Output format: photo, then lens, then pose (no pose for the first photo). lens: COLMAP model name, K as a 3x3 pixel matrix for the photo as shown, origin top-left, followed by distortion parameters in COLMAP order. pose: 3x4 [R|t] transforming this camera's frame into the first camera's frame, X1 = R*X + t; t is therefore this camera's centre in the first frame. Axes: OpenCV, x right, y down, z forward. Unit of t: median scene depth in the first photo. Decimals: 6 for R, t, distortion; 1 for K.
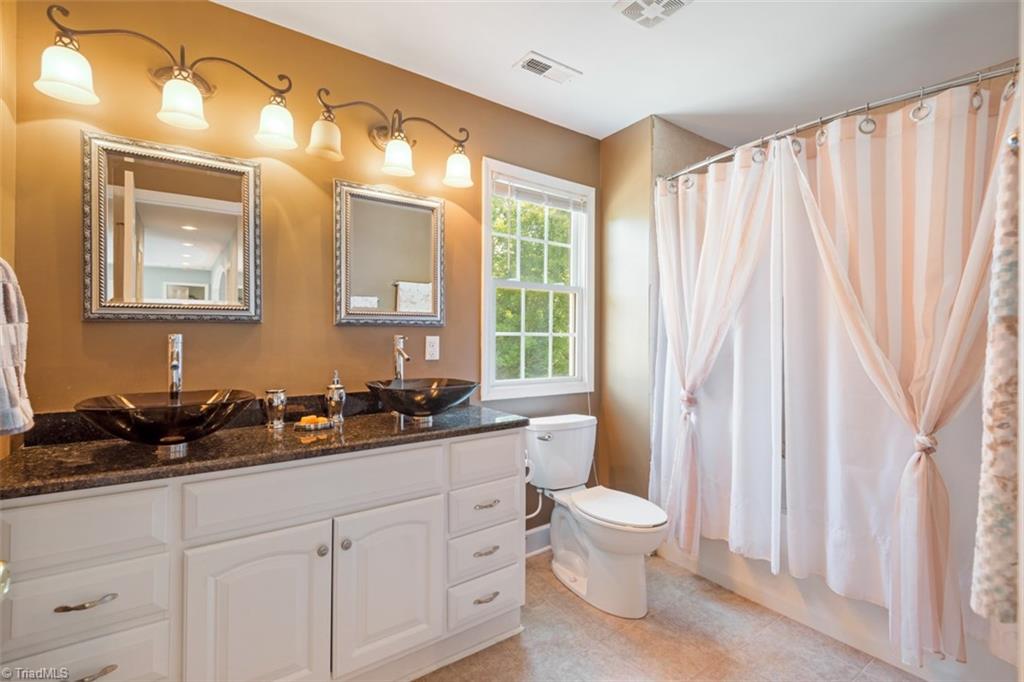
lens RADIAL K [[465.9, 0, 516.8], [0, 465.9, 338.6], [0, 0, 1]] dist [0.019403, -0.001168]
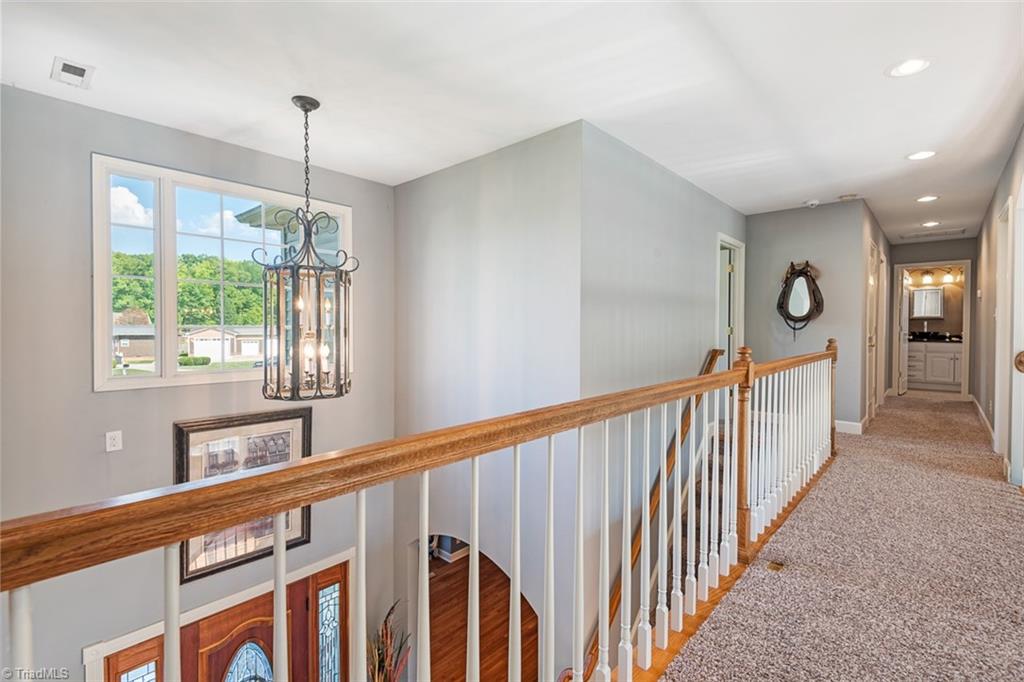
lens RADIAL K [[465.9, 0, 515.9], [0, 465.9, 335.9], [0, 0, 1]] dist [0.019403, -0.001168]
pose [[0.241998, 0.010059, -0.970225, 3.297261], [-0.001336, 0.999949, 0.010034, 0.100054], [0.970276, -0.001132, 0.241999, -4.721845]]
